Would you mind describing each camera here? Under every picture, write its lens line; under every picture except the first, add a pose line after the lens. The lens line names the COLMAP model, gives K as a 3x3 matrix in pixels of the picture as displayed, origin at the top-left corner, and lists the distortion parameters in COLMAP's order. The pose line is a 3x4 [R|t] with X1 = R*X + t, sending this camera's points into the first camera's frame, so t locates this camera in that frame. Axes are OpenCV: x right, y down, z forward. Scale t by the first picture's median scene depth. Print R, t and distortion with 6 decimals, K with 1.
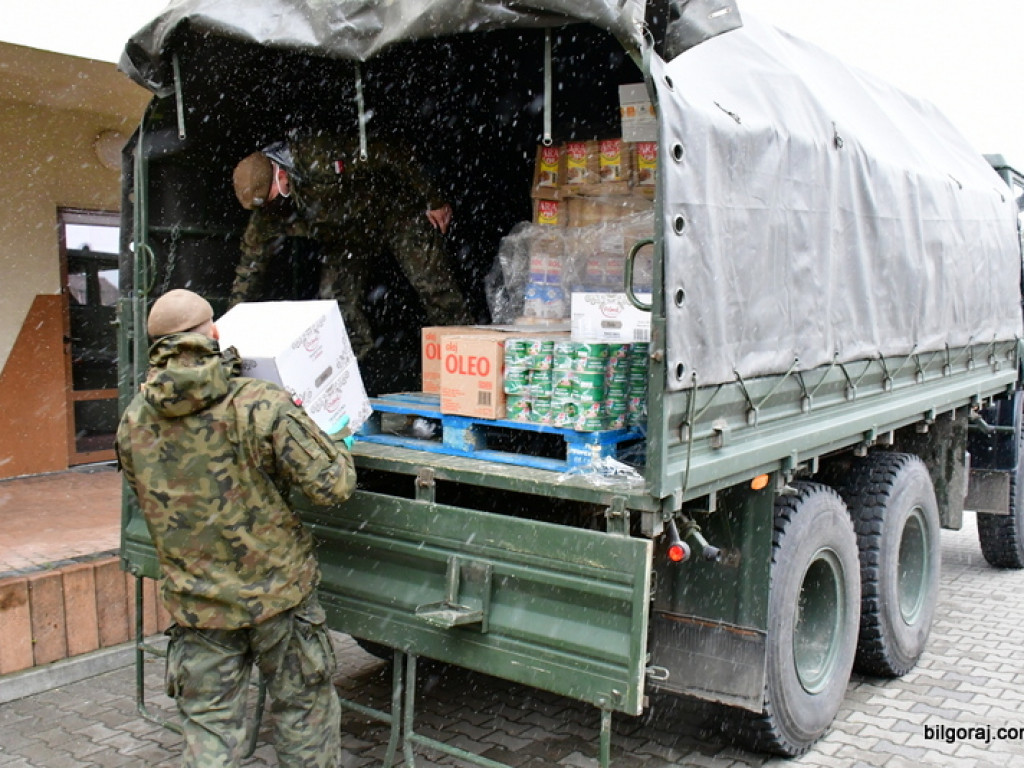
lens RADIAL K [[1118.5, 0, 507.6], [0, 1118.5, 412.9], [0, 0, 1]] dist [-0.020874, 0.000000]
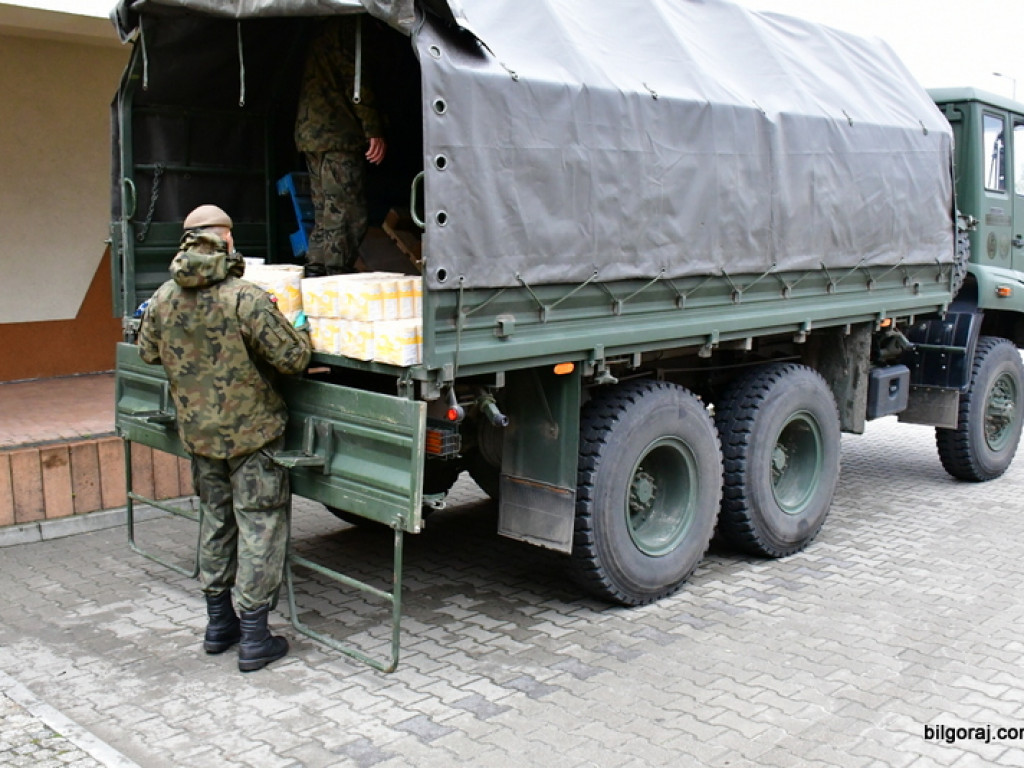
lens RADIAL K [[1118.5, 0, 502.1], [0, 1118.5, 385.6], [0, 0, 1]] dist [-0.020874, 0.000000]
pose [[0.985401, 0.024537, -0.168472, 0.299231], [-0.019341, 0.999287, 0.032415, 0.033658], [0.169147, -0.028683, 0.985173, -0.188069]]
